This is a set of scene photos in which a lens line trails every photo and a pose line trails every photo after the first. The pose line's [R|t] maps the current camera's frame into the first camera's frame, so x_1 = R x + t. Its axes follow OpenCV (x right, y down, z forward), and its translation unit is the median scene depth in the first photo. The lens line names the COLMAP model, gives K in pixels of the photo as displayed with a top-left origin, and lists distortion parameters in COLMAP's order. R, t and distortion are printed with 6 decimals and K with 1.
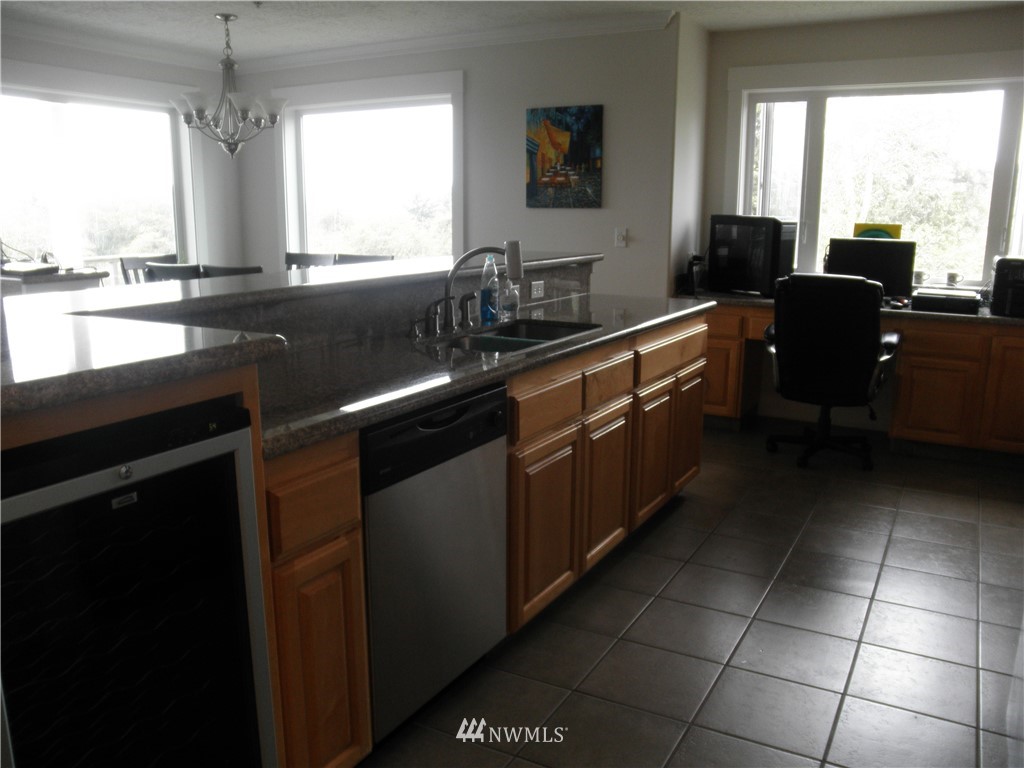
lens RADIAL K [[839.3, 0, 511.4], [0, 839.3, 405.5], [0, 0, 1]] dist [-0.147238, 0.124922]
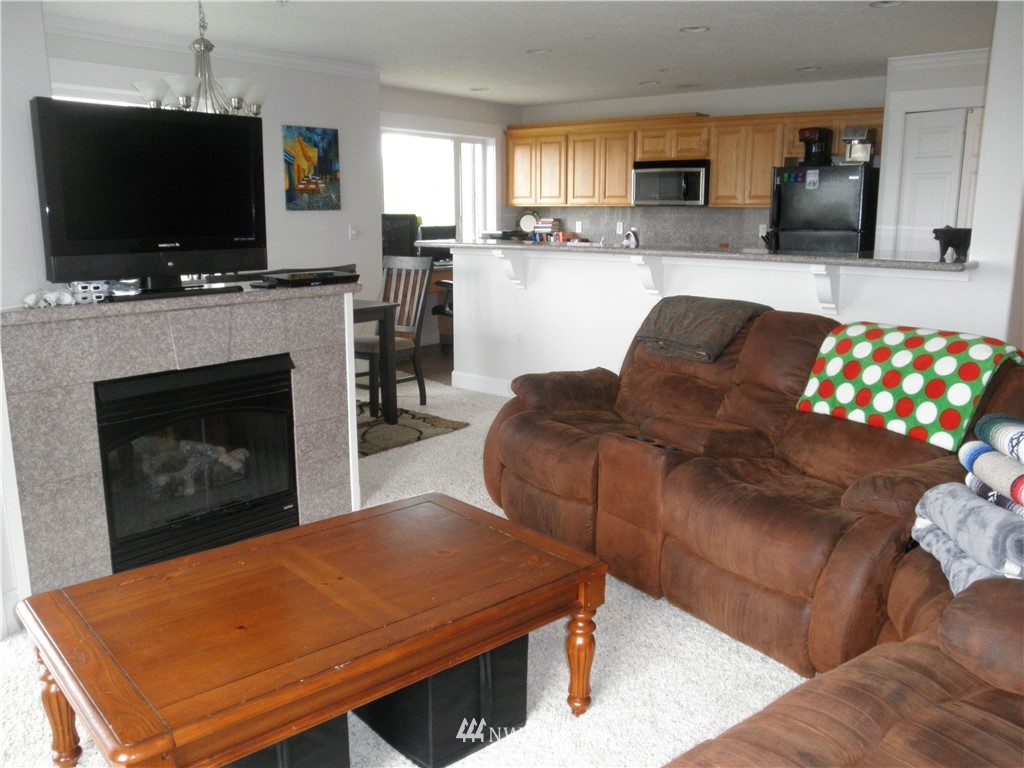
lens RADIAL K [[839.3, 0, 511.4], [0, 839.3, 405.5], [0, 0, 1]] dist [-0.147238, 0.124922]
pose [[0.174824, -0.228026, 0.957831, -1.127922], [0.225038, 0.956317, 0.186592, -0.127089], [-0.958538, 0.182928, 0.218502, 0.520255]]
